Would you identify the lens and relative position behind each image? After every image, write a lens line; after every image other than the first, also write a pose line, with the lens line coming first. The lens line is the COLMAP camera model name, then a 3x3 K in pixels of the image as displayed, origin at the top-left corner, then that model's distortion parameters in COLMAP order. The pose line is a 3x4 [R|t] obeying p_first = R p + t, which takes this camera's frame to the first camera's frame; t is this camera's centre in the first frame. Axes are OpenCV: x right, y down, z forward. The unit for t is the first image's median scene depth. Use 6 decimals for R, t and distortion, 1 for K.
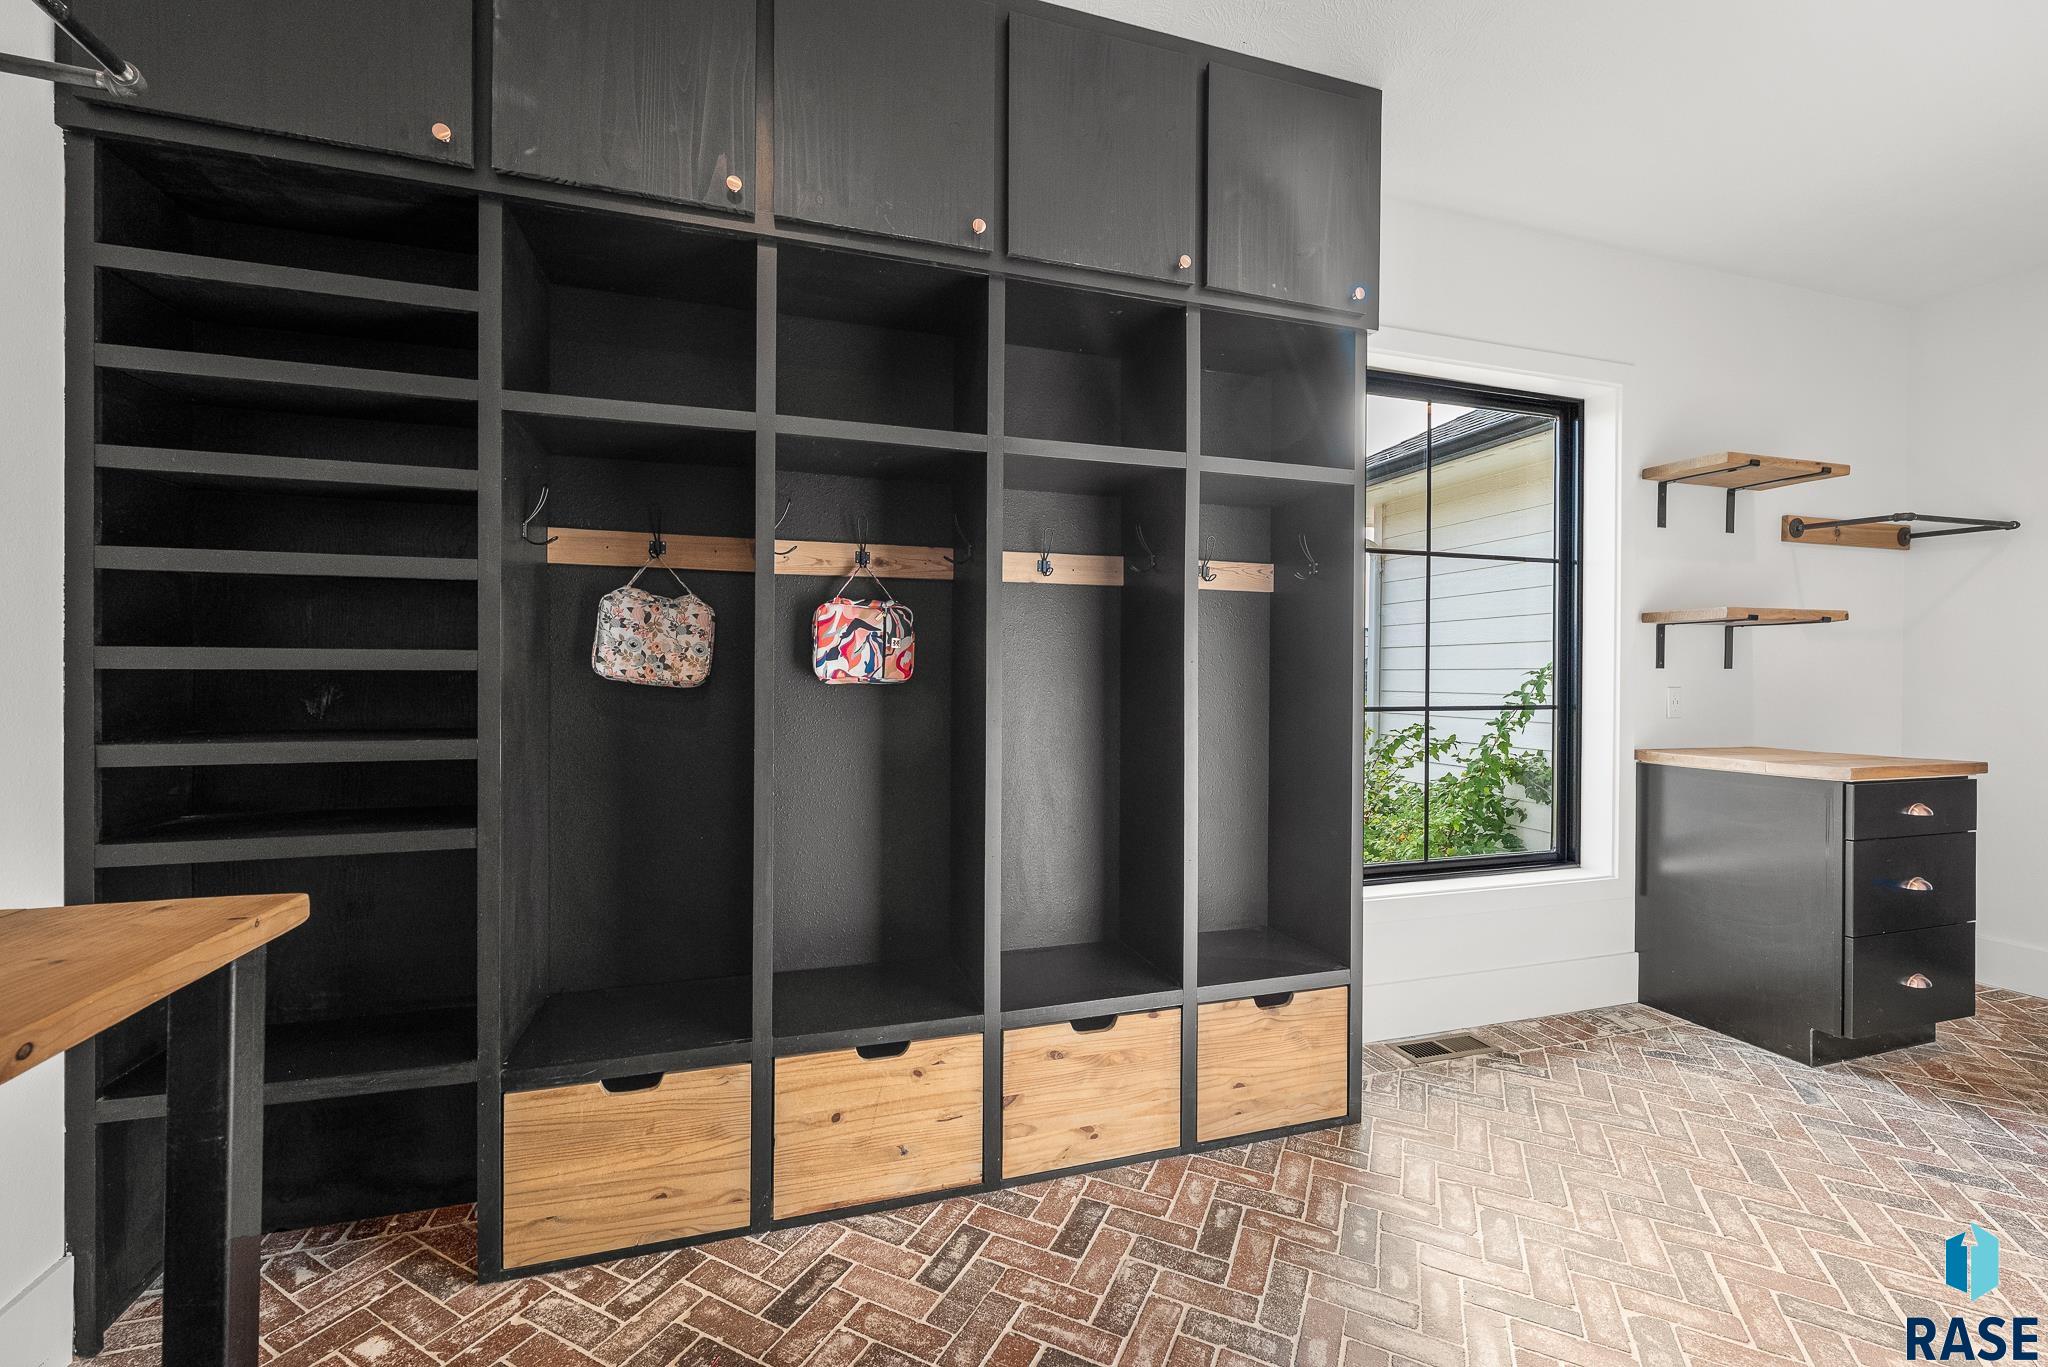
lens RADIAL K [[825.2, 0, 1020.8], [0, 825.2, 683.0], [0, 0, 1]] dist [-0.001404, -0.000167]
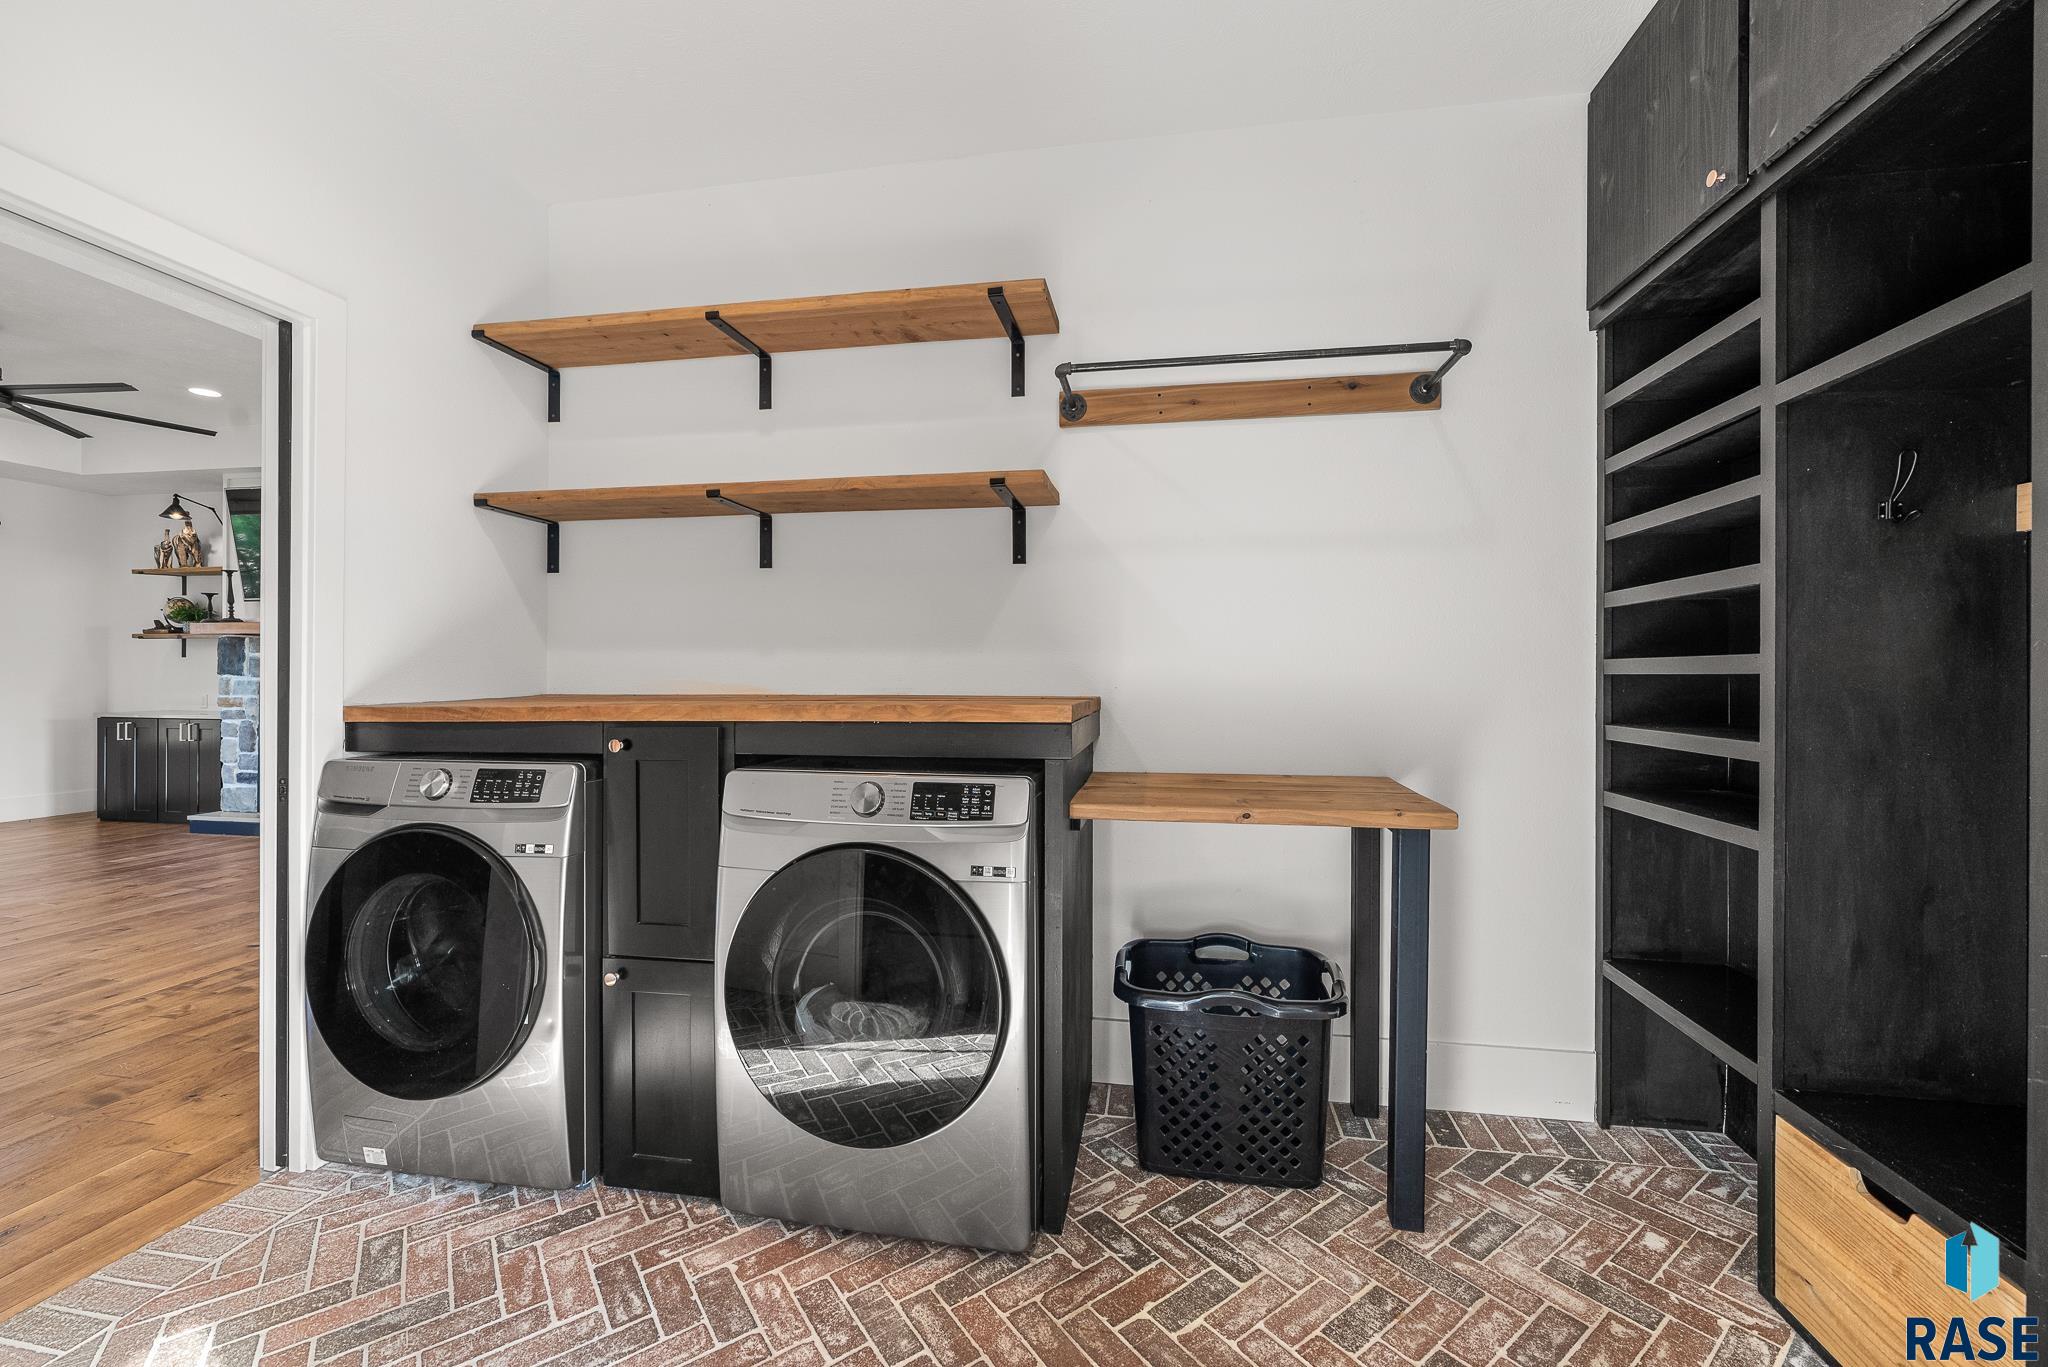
lens RADIAL K [[818.1, 0, 1026.6], [0, 818.1, 667.0], [0, 0, 1]] dist [-0.000698, -0.000136]
pose [[-0.450193, -0.013239, -0.892833, 0.621371], [-0.007956, 0.999910, -0.010815, -0.005692], [0.892896, 0.002235, -0.450258, 0.642186]]
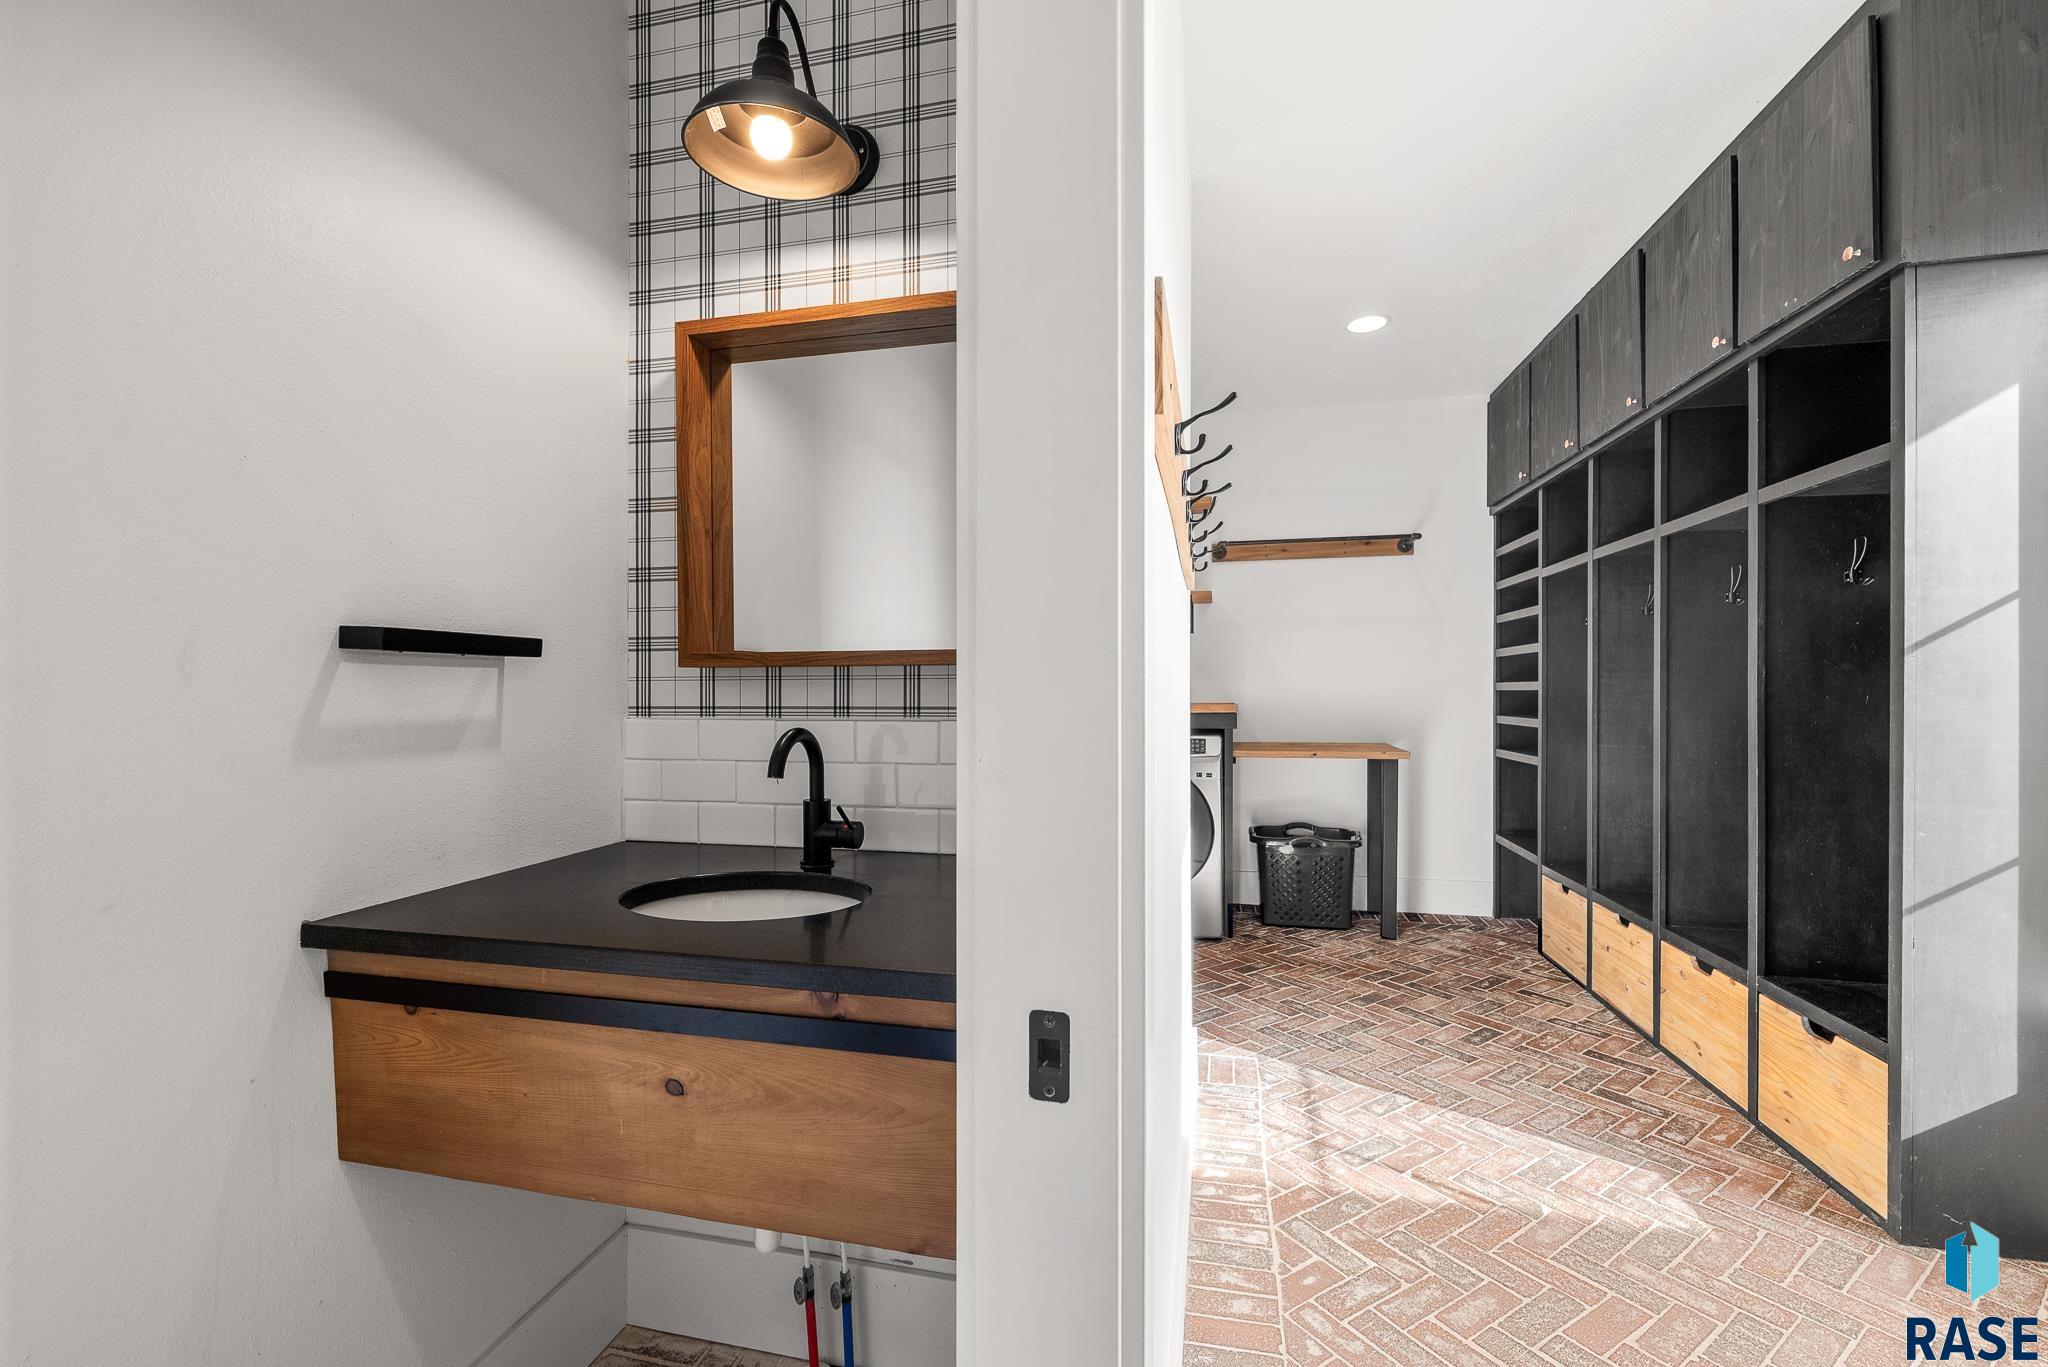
lens RADIAL K [[825.2, 0, 1020.8], [0, 825.2, 683.0], [0, 0, 1]] dist [-0.001404, -0.000167]
pose [[-0.498065, -0.009652, -0.867086, 2.081132], [-0.004746, 0.999953, -0.008406, -0.008581], [0.867127, -0.000072, -0.498088, 0.877180]]
